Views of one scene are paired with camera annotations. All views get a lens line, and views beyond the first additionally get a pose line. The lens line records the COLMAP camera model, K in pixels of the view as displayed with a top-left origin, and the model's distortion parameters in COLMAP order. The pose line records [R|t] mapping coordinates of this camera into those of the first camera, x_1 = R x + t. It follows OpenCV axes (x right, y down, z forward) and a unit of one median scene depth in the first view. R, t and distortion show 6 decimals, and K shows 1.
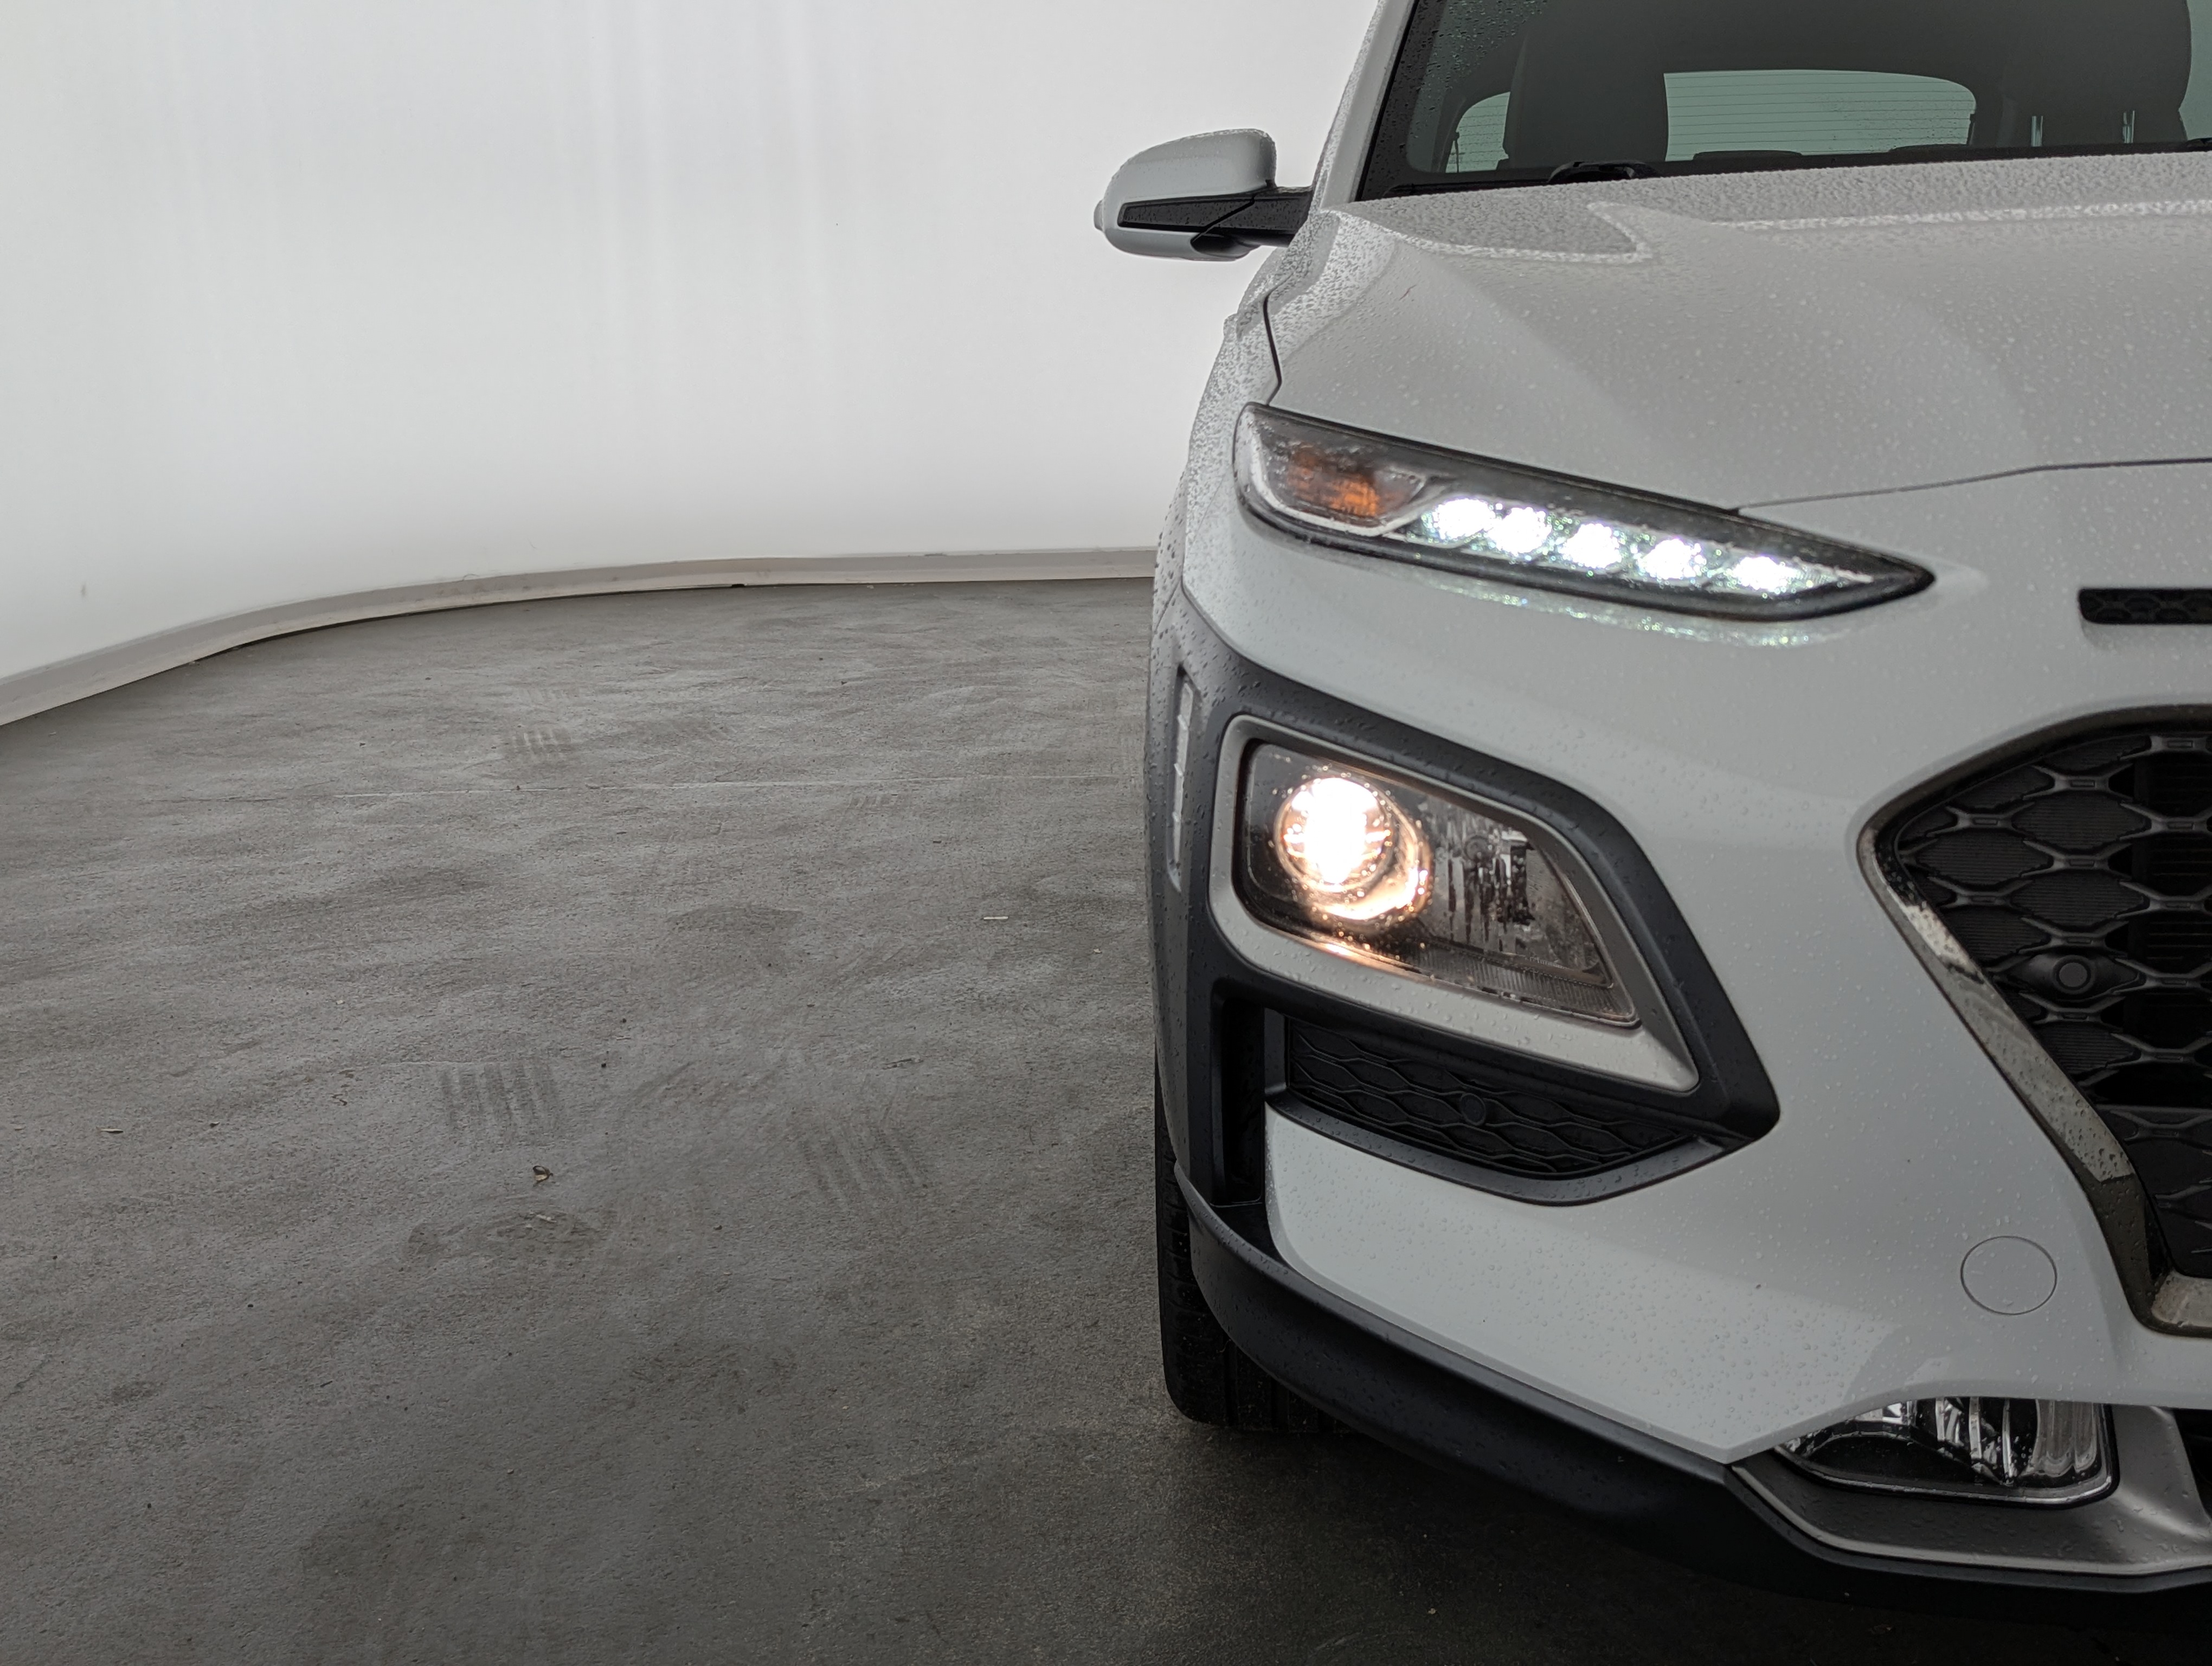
lens RADIAL K [[2342.9, 0, 1155.4], [0, 2342.9, 829.9], [0, 0, 1]] dist [0.053148, 0.000000]
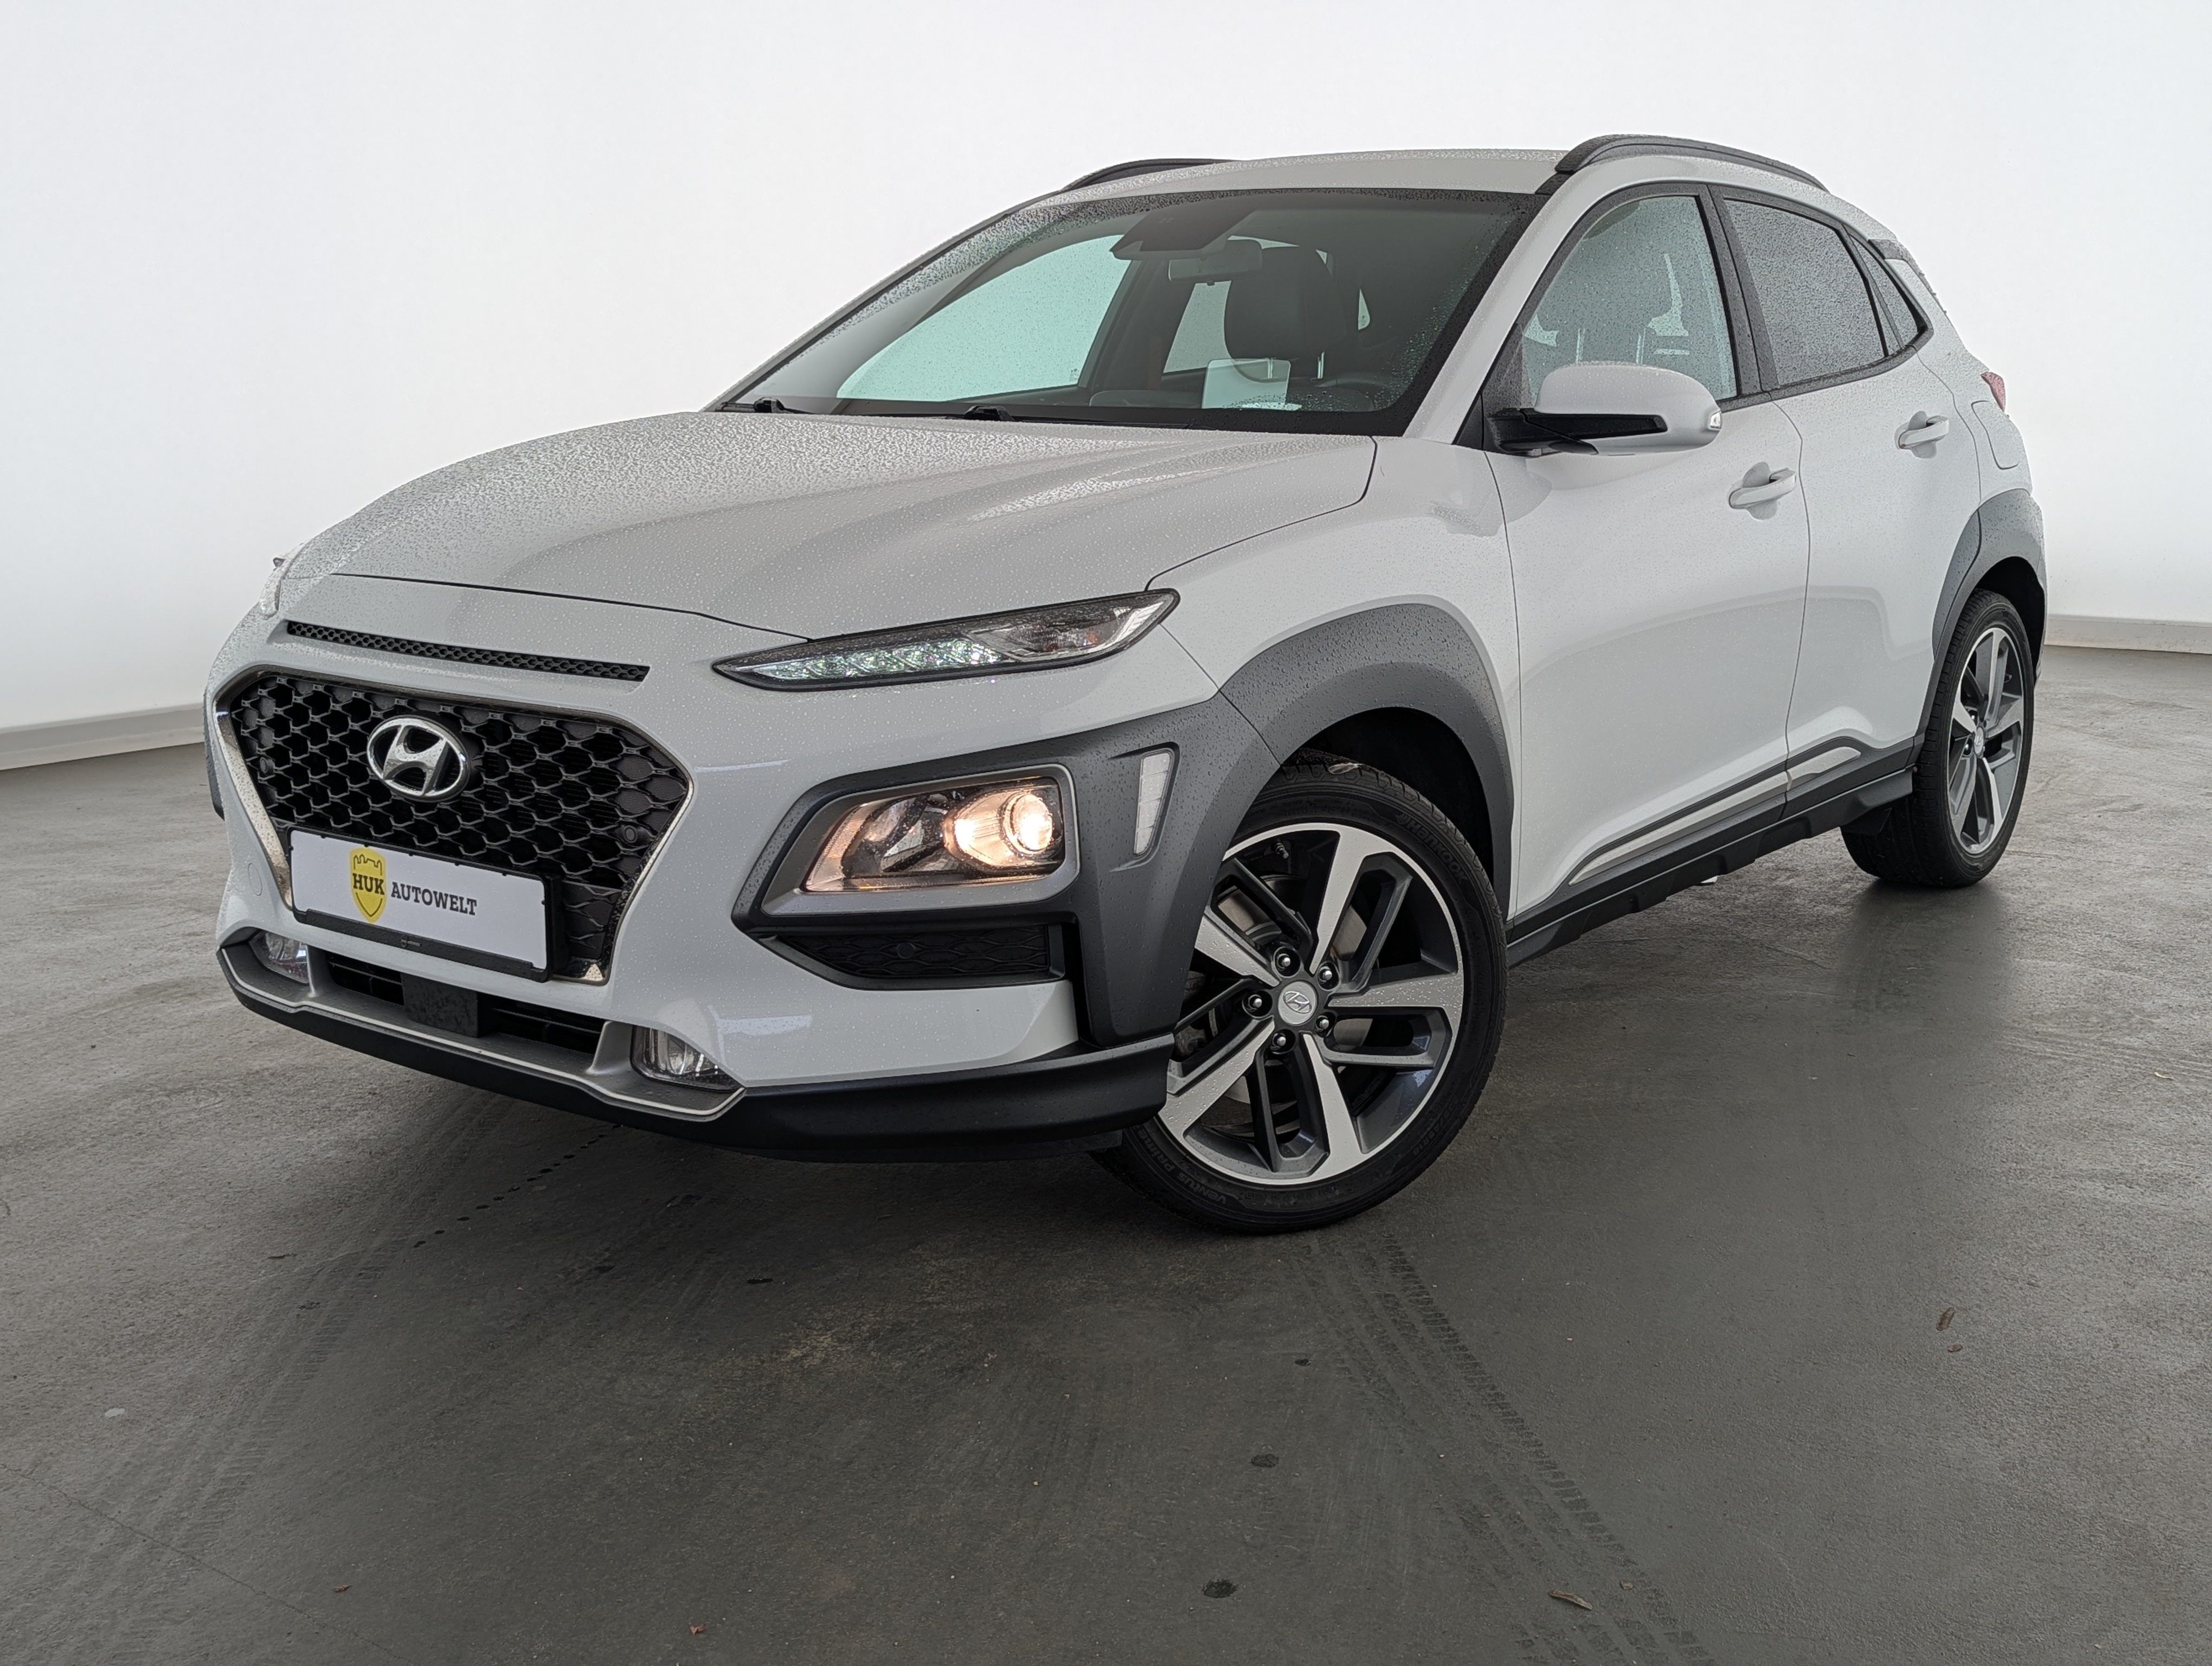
lens RADIAL K [[2342.9, 0, 1119.5], [0, 2342.9, 829.0], [0, 0, 1]] dist [0.053148, 0.000000]
pose [[0.836687, 0.135414, -0.530677, 2.137624], [-0.137844, 0.989827, 0.035245, -0.077122], [0.530051, 0.043662, 0.846841, -0.595578]]
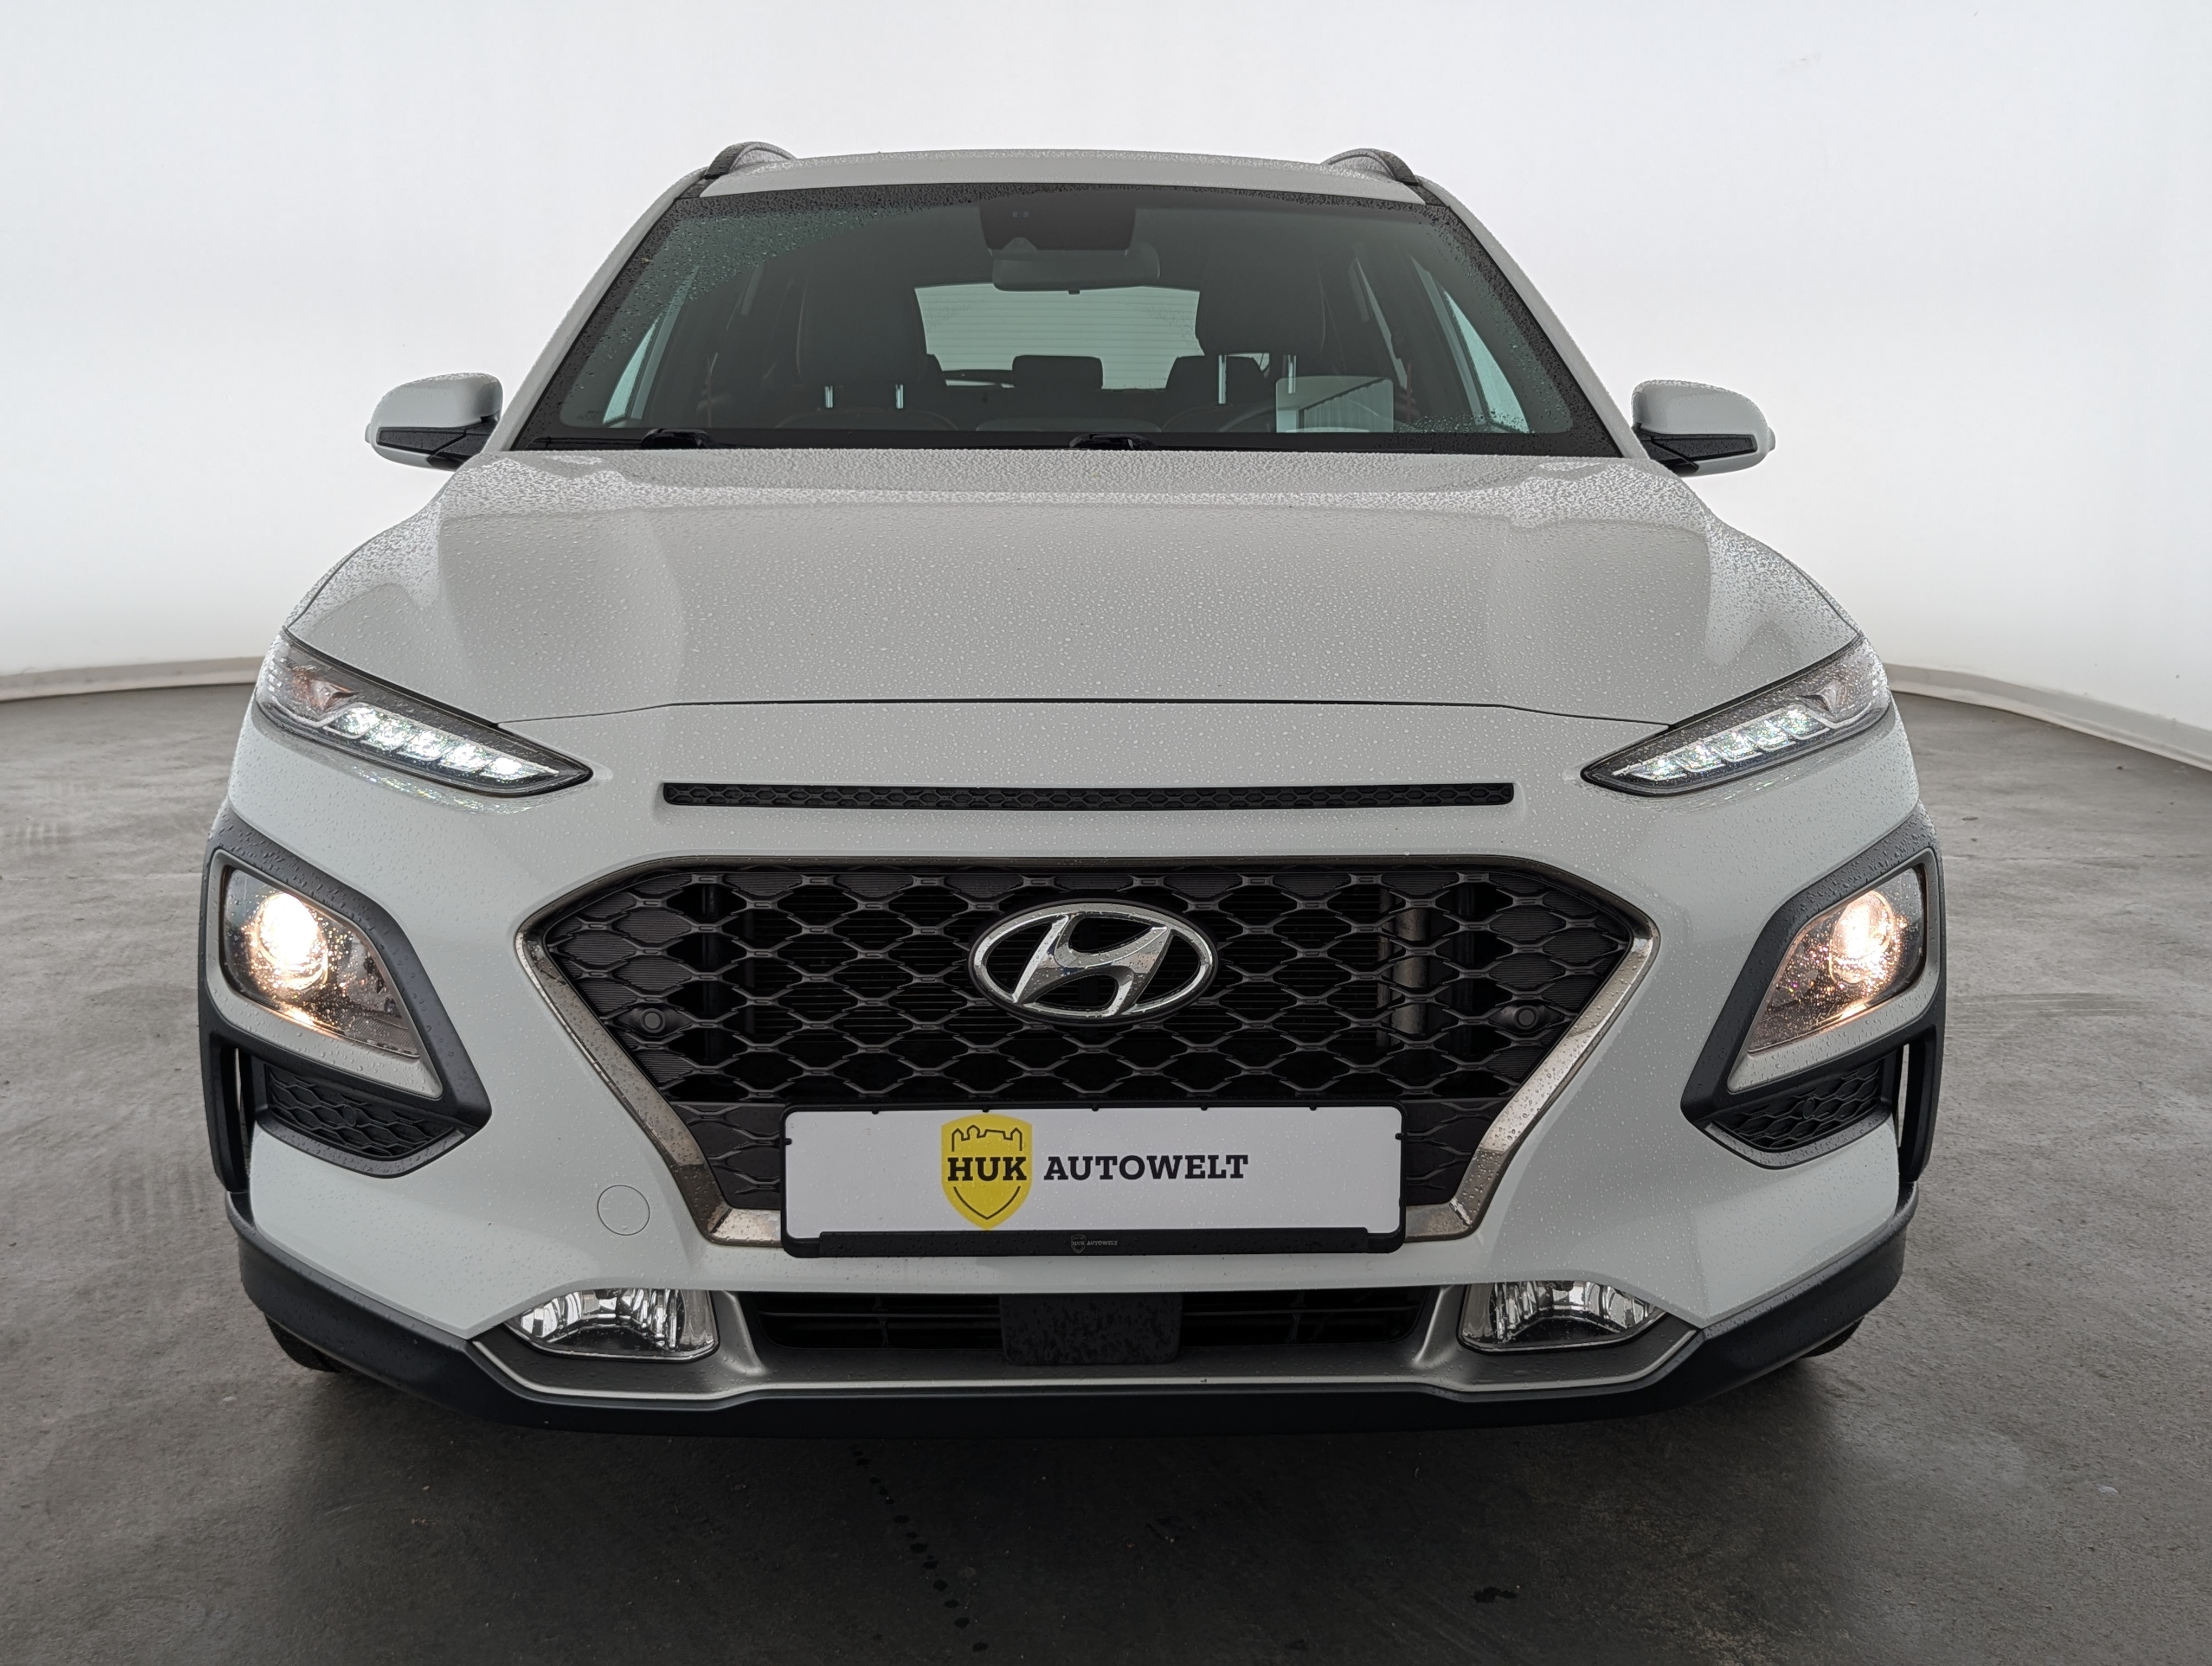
lens RADIAL K [[2342.9, 0, 1121.5], [0, 2342.9, 831.1], [0, 0, 1]] dist [0.053148, 0.000000]
pose [[0.993995, 0.007640, 0.109158, 0.437834], [-0.003889, 0.999396, -0.034539, -0.011780], [-0.109355, 0.033907, 0.993424, -0.528119]]
